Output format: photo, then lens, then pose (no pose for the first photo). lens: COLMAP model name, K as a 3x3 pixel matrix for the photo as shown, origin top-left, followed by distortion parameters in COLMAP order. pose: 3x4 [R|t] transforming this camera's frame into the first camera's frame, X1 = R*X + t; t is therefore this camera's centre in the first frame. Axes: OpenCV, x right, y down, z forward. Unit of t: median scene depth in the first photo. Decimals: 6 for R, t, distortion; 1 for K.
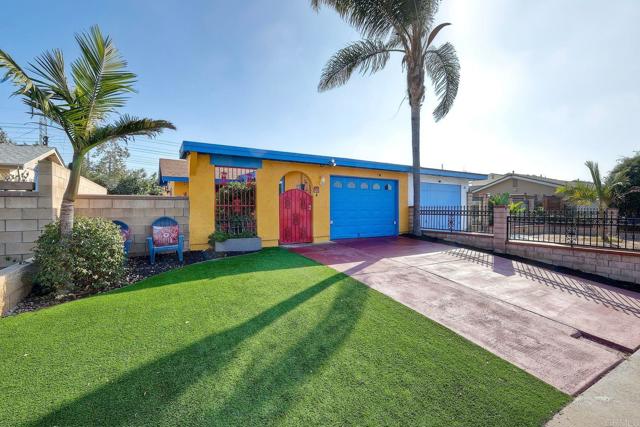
lens RADIAL K [[294.6, 0, 322.2], [0, 294.6, 209.9], [0, 0, 1]] dist [0.005985, -0.000079]
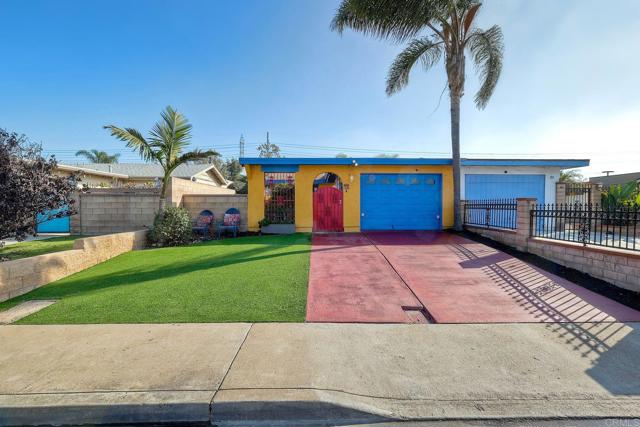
lens RADIAL K [[294.6, 0, 318.1], [0, 294.6, 211.3], [0, 0, 1]] dist [0.005985, -0.000079]
pose [[0.863512, 0.010031, -0.504228, 0.524972], [-0.002248, 0.999869, 0.016040, 0.012837], [0.504323, -0.012717, 0.863421, -0.084052]]
